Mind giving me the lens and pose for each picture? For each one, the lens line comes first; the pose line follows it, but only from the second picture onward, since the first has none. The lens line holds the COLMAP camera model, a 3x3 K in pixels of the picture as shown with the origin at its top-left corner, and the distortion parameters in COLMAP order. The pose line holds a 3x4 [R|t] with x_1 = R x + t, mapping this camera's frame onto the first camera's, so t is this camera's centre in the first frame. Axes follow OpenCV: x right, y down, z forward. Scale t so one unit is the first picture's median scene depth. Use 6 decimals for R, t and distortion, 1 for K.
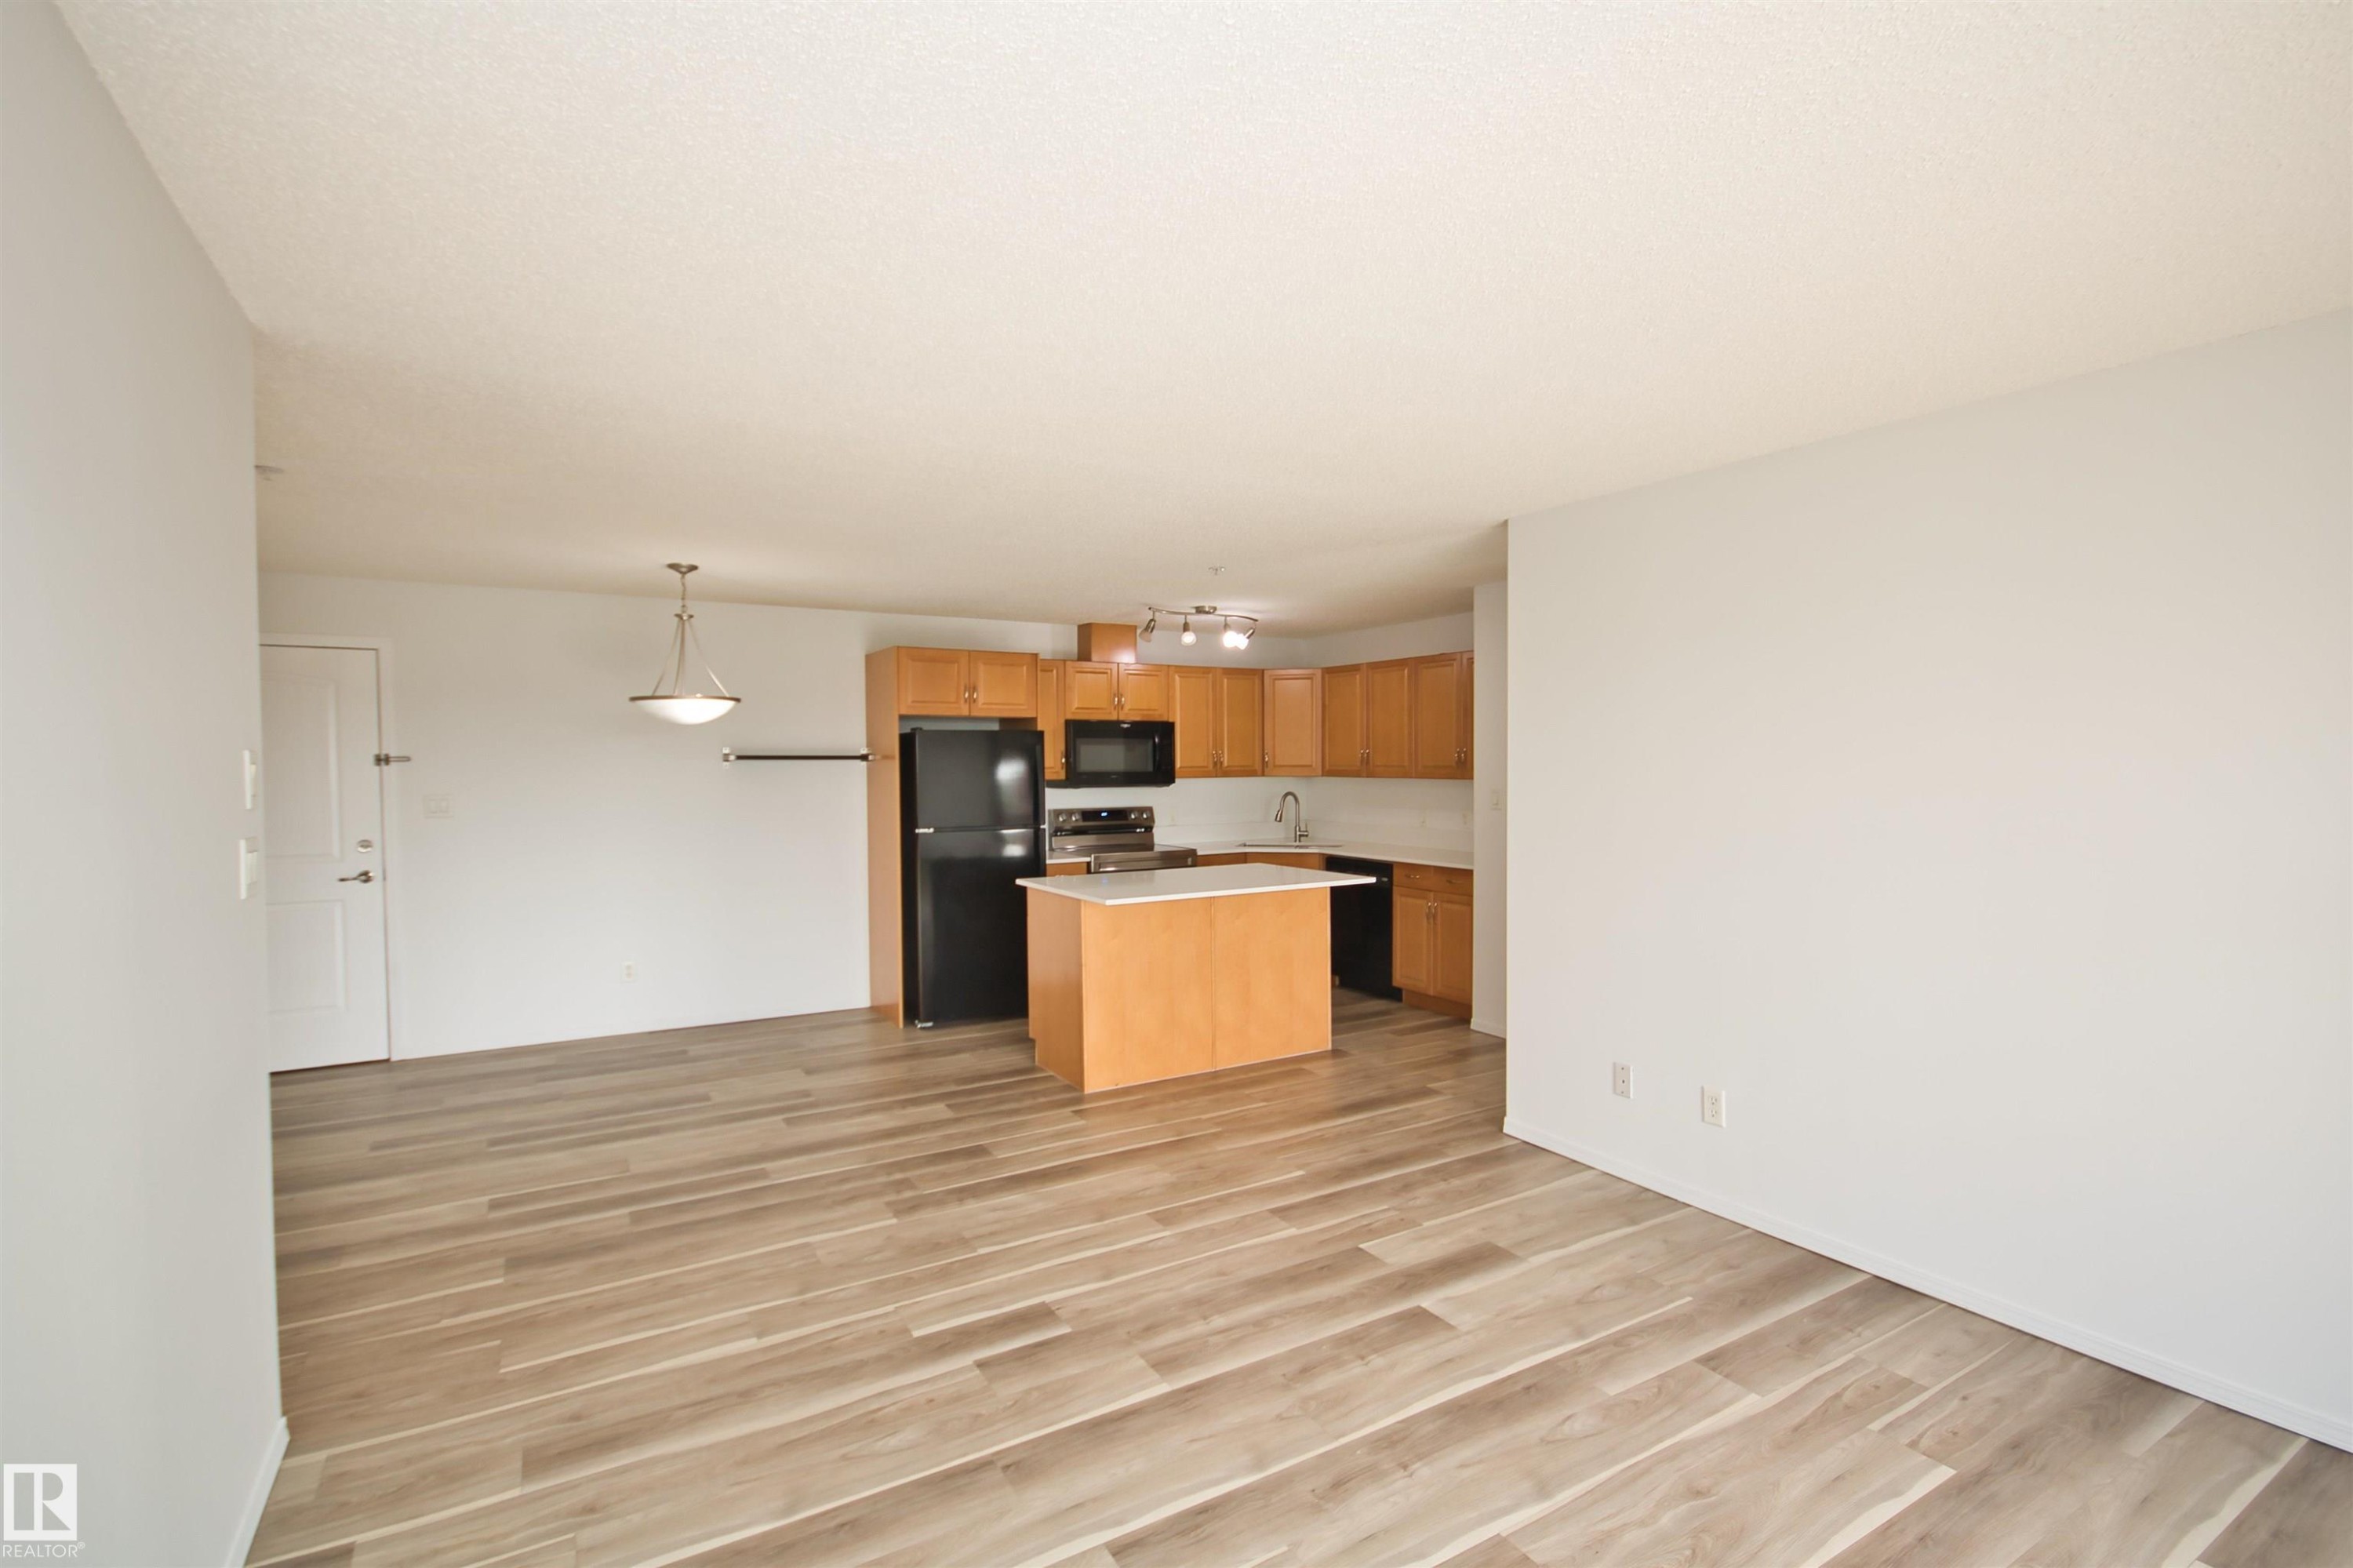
lens RADIAL K [[1070.7, 0, 1194.9], [0, 1070.7, 771.8], [0, 0, 1]] dist [-0.001788, -0.004090]
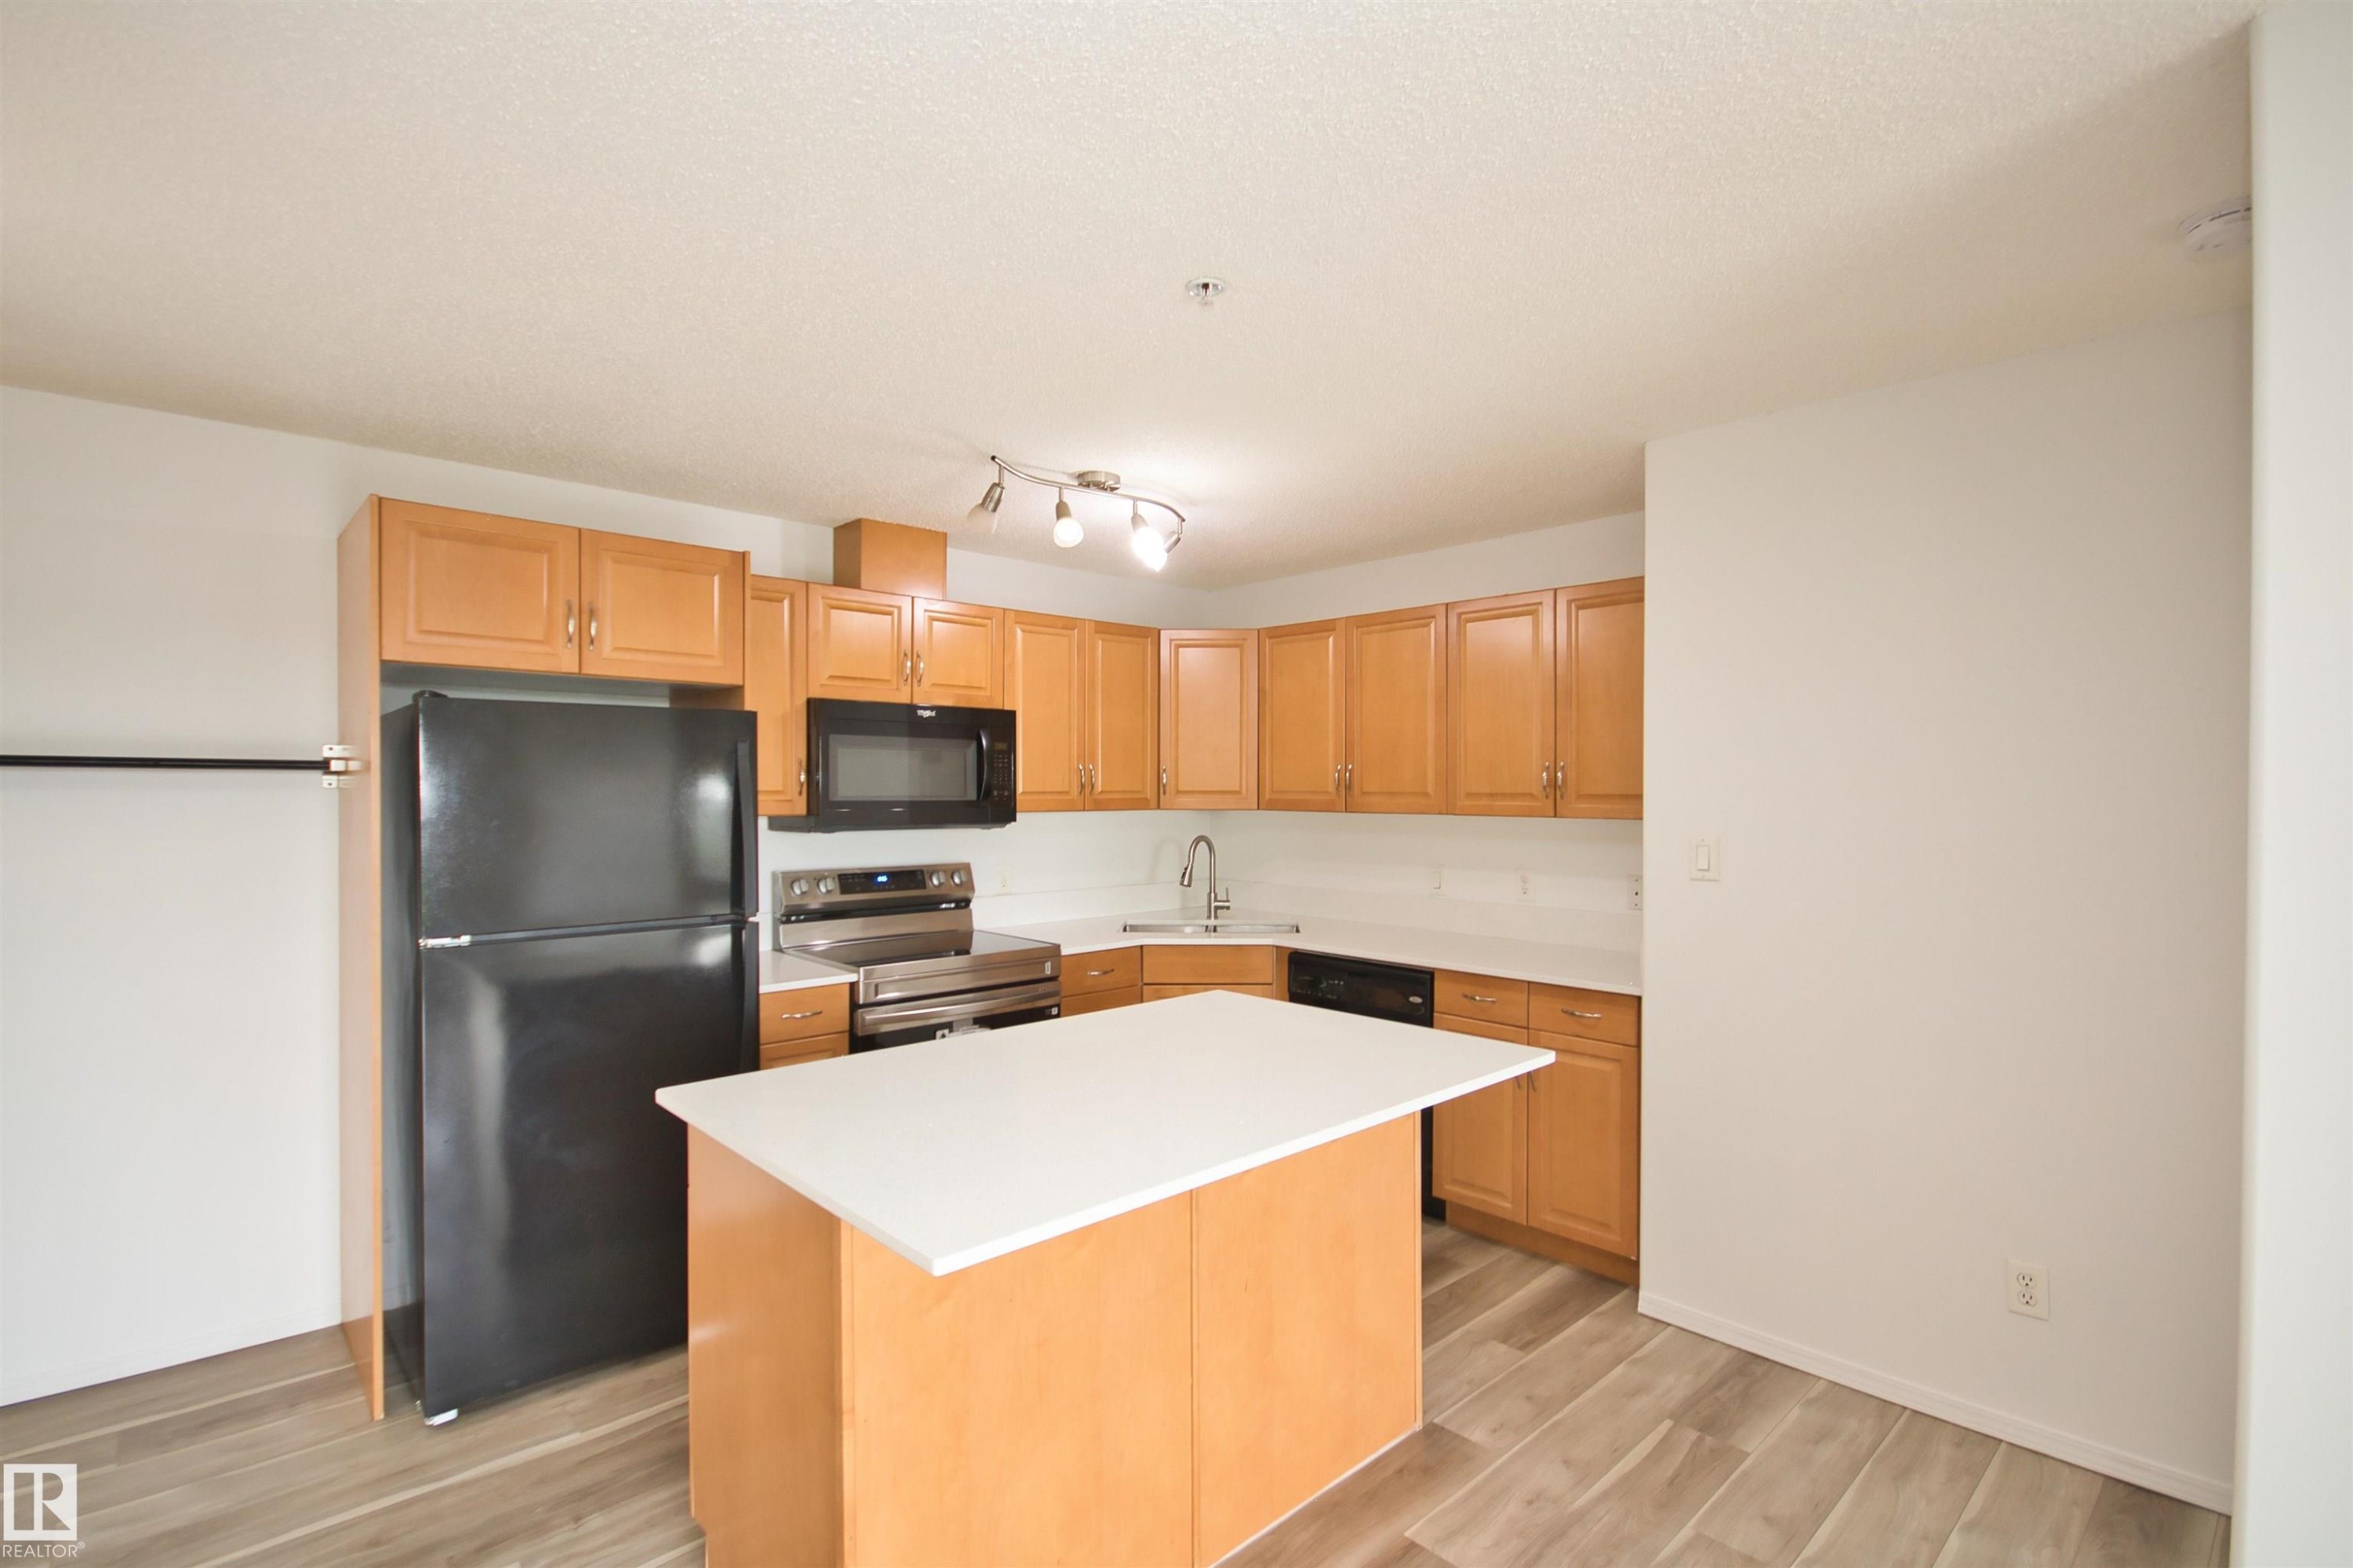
lens RADIAL K [[1070.7, 0, 1179.4], [0, 1070.7, 789.9], [0, 0, 1]] dist [-0.001788, -0.004090]
pose [[0.978858, 0.006963, 0.204424, -0.056924], [-0.005010, 0.999937, -0.010073, -0.000670], [-0.204482, 0.008836, 0.978831, 0.516296]]
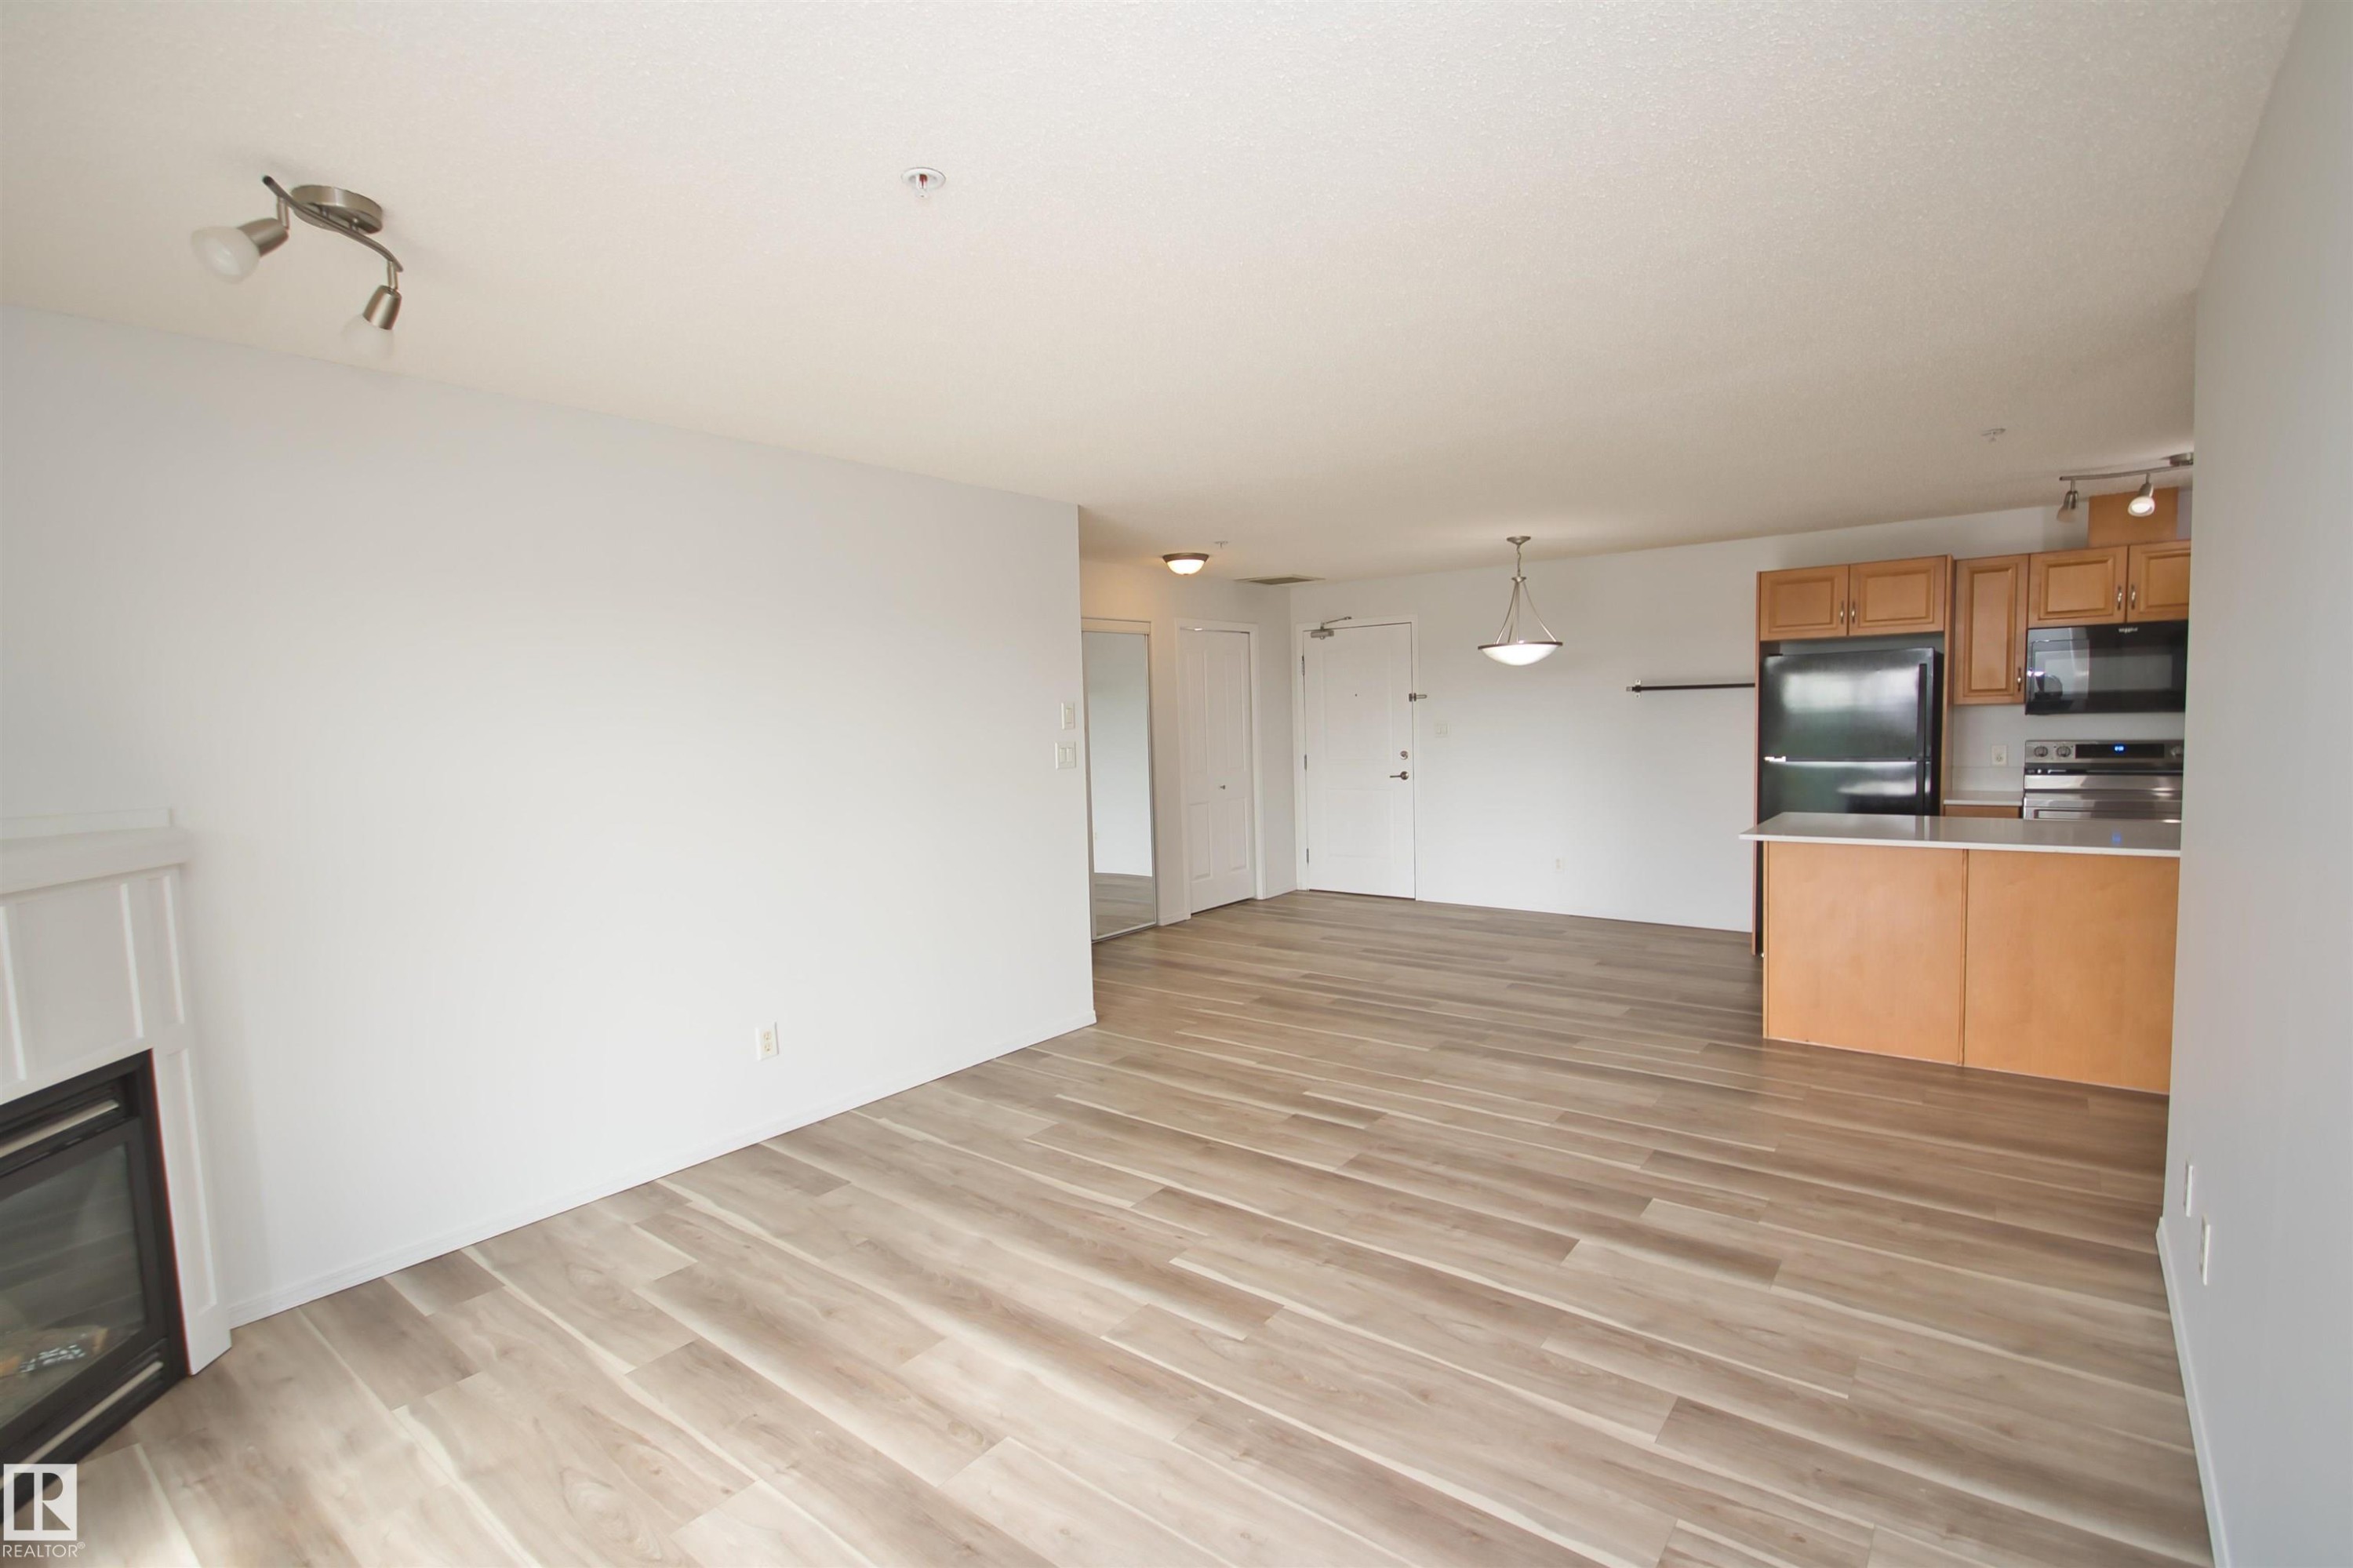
lens RADIAL K [[1070.7, 0, 1195.5], [0, 1070.7, 790.2], [0, 0, 1]] dist [-0.001788, -0.004090]
pose [[0.379239, 0.063811, -0.923096, 0.431947], [0.022036, 0.996713, 0.077953, -0.004837], [0.925036, -0.049904, 0.376587, 0.135312]]
